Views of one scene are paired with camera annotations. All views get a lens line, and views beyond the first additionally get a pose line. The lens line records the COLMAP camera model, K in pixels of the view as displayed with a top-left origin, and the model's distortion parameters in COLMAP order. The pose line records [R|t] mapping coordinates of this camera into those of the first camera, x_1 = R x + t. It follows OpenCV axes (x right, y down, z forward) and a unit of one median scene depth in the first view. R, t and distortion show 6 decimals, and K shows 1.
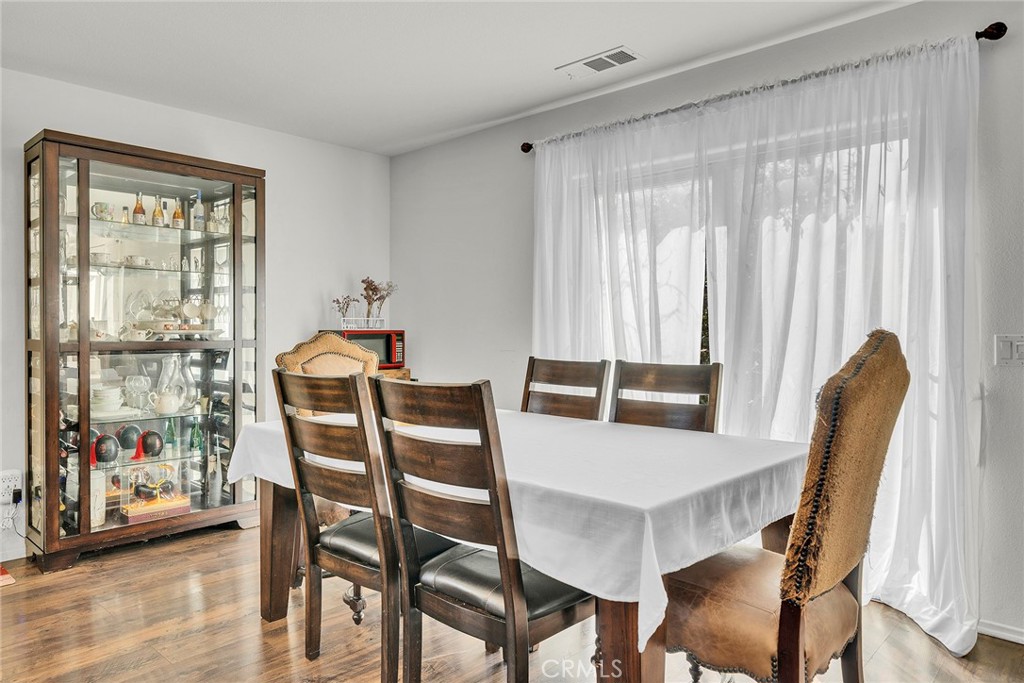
lens RADIAL K [[671.8, 0, 510.2], [0, 671.8, 339.0], [0, 0, 1]] dist [-0.003983, -0.000784]
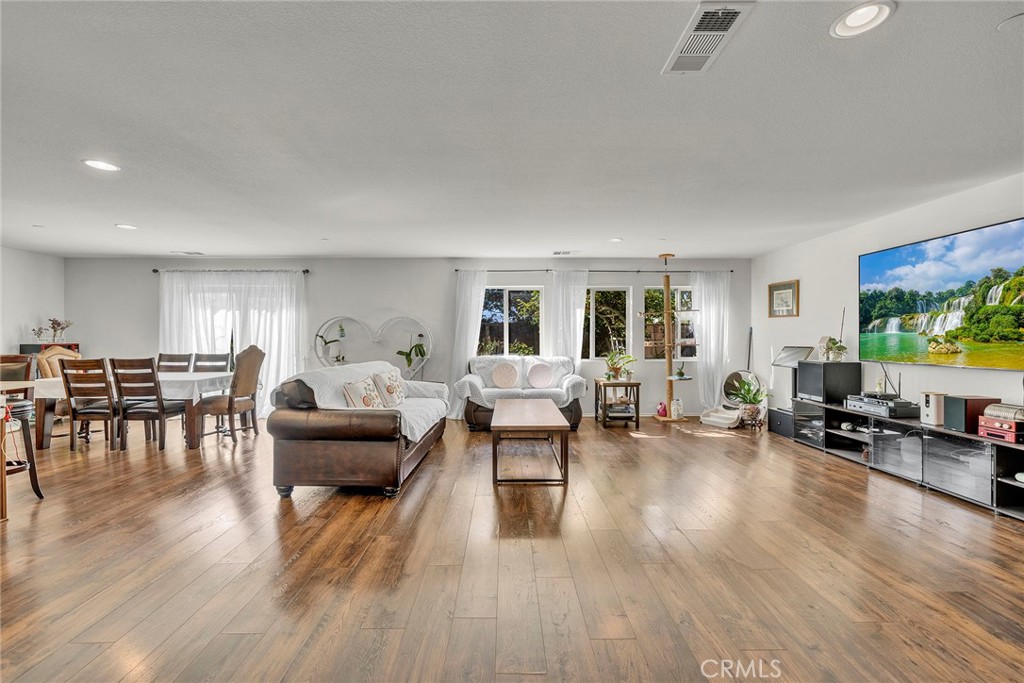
lens RADIAL K [[419.4, 0, 510.2], [0, 419.4, 334.1], [0, 0, 1]] dist [-0.000767, 0.000109]
pose [[0.725356, -0.000877, 0.688373, -0.120641], [0.010685, 0.999893, -0.009986, -0.022529], [-0.688291, 0.014599, 0.725288, -1.384957]]
